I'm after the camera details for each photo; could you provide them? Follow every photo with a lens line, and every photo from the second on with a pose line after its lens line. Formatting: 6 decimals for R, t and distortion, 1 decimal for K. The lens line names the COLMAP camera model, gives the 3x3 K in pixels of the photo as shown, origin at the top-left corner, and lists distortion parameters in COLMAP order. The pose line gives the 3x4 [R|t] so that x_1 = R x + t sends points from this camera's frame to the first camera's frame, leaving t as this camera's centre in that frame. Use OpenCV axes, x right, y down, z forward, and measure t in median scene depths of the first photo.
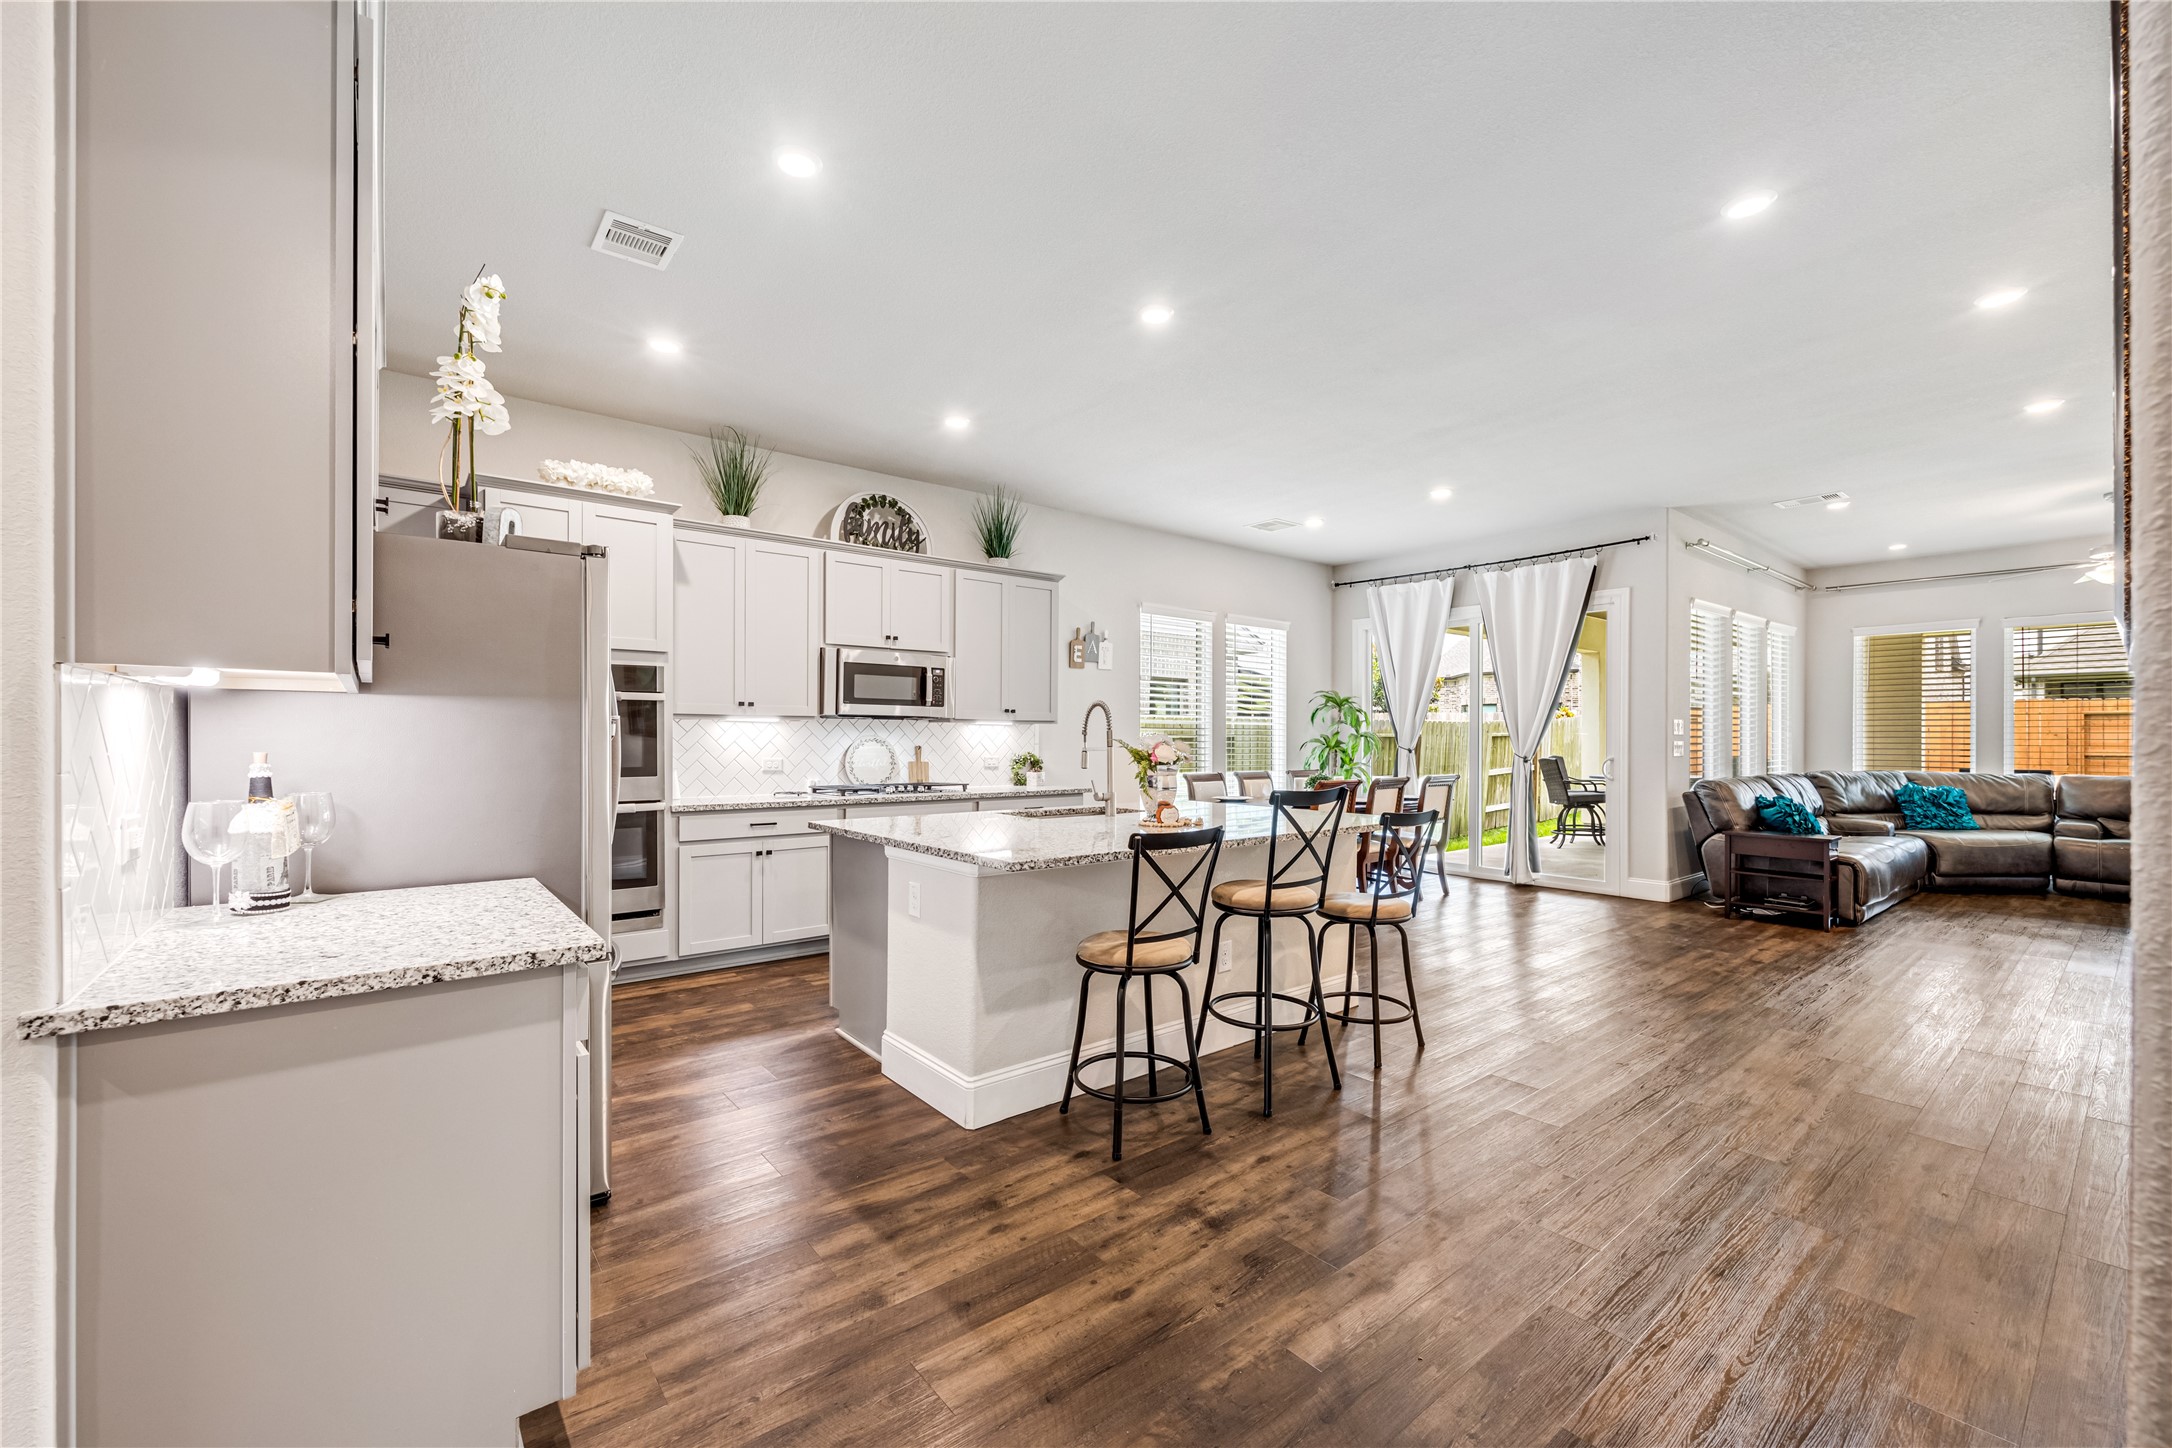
lens RADIAL K [[874.6, 0, 1080.5], [0, 874.6, 736.2], [0, 0, 1]] dist [0.004219, 0.000196]
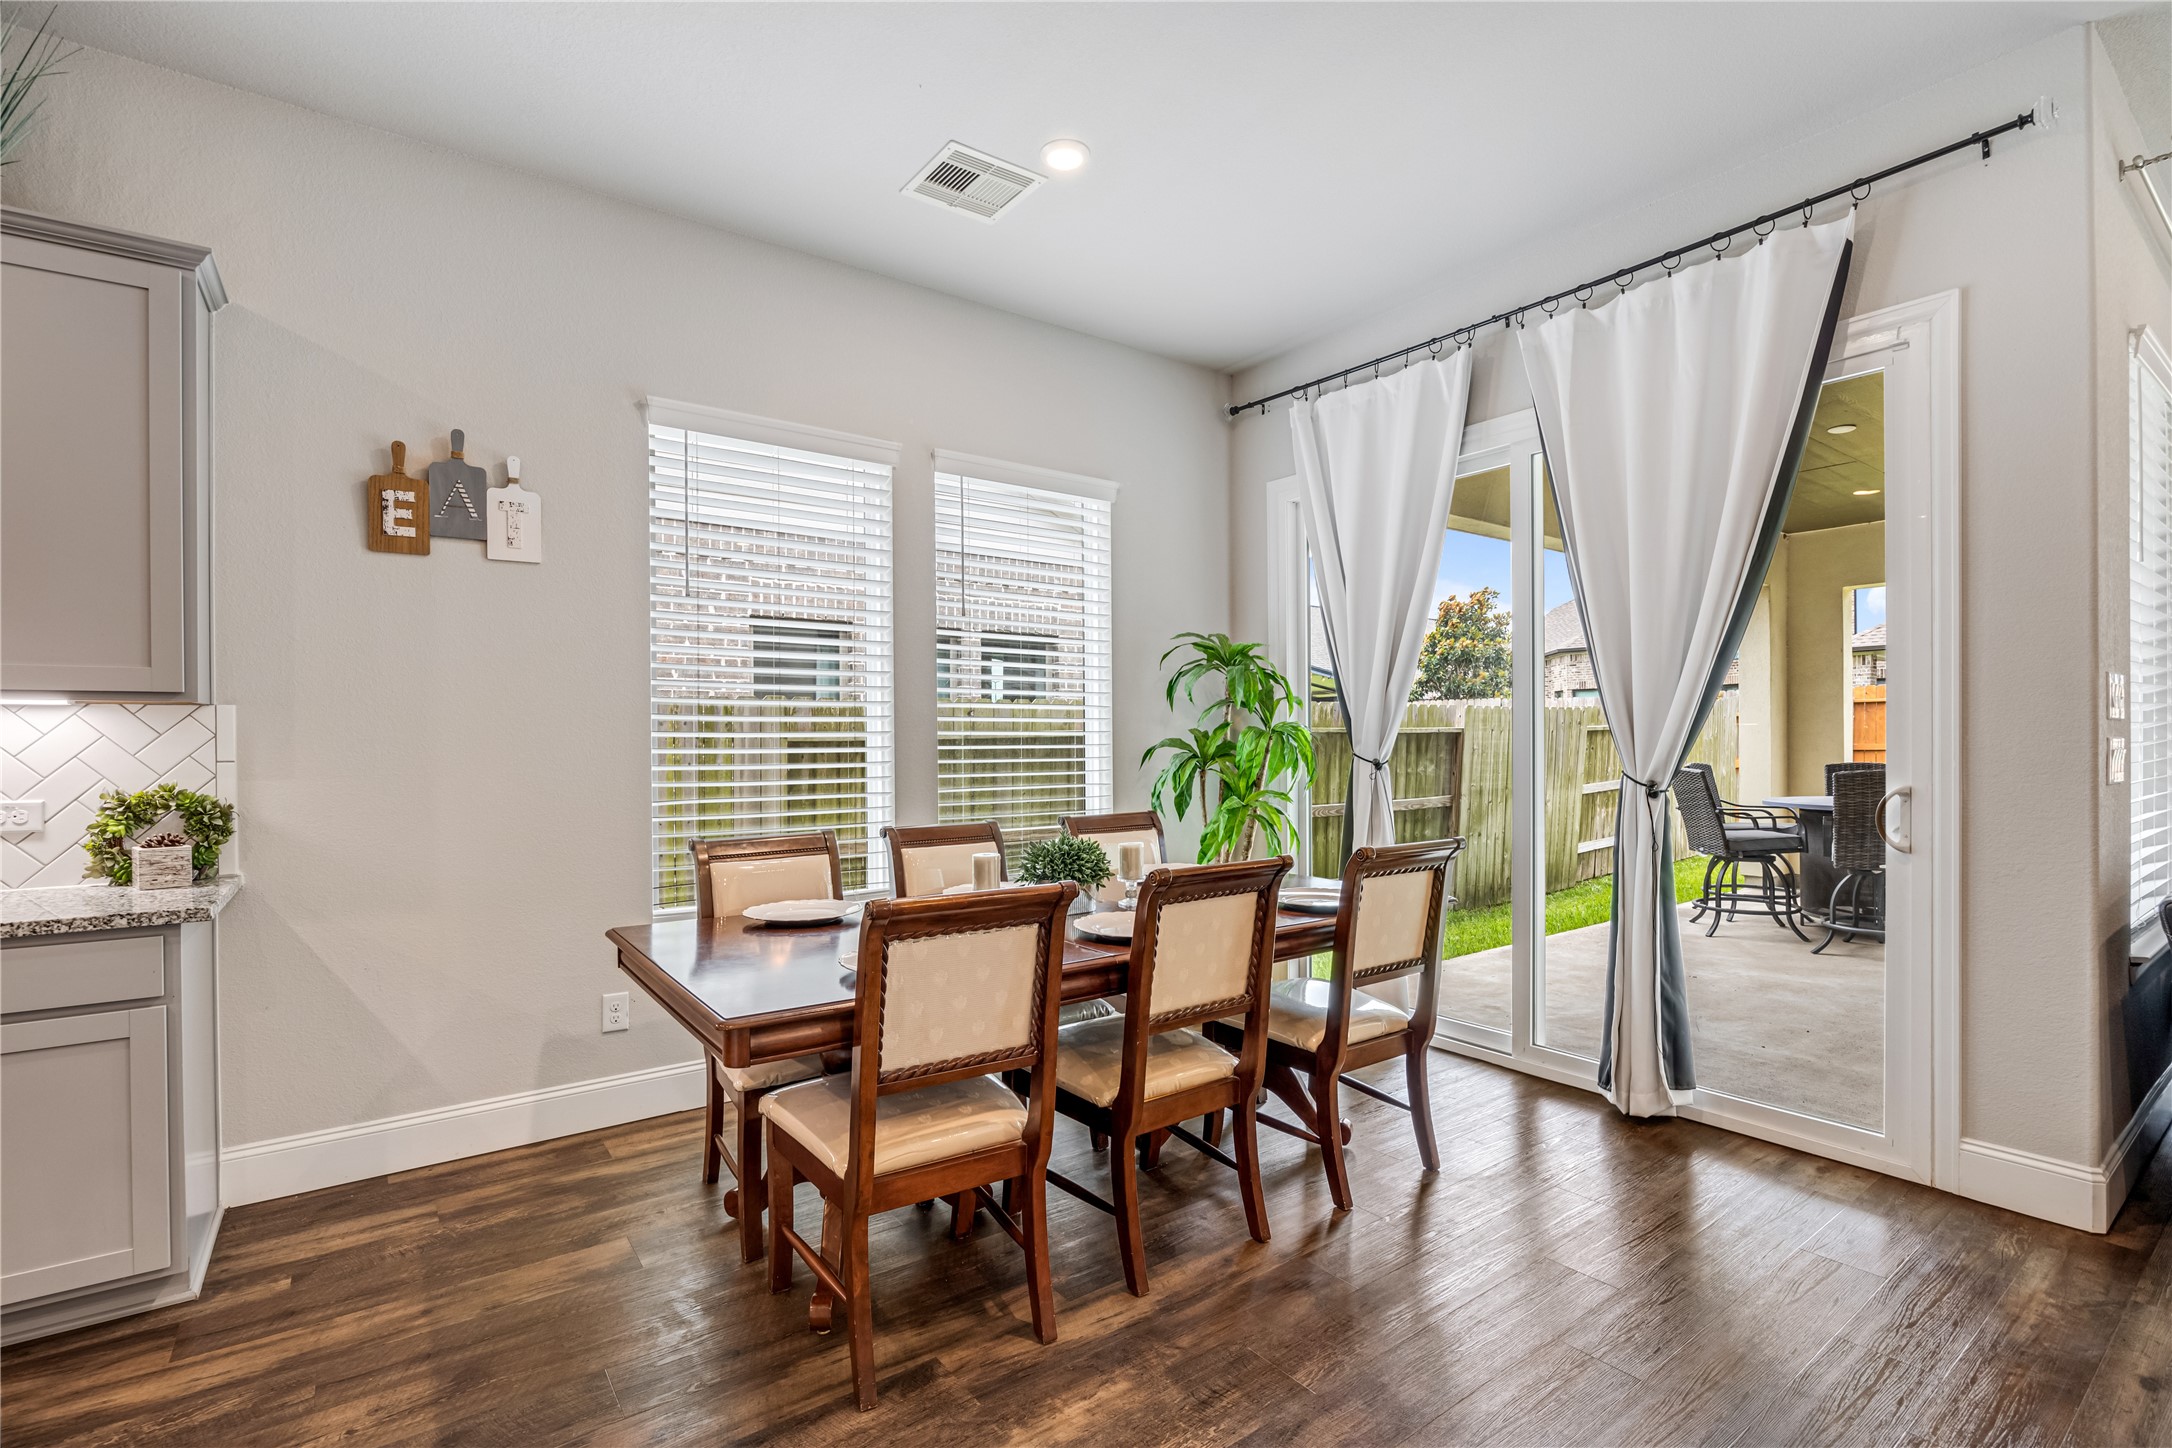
lens RADIAL K [[982.9, 0, 1076.7], [0, 982.9, 734.7], [0, 0, 1]] dist [-0.015763, 0.000254]
pose [[0.998735, -0.008087, -0.049626, 0.263374], [0.008045, 0.999967, -0.001049, 0.001228], [0.049633, 0.000648, 0.998767, 0.531491]]
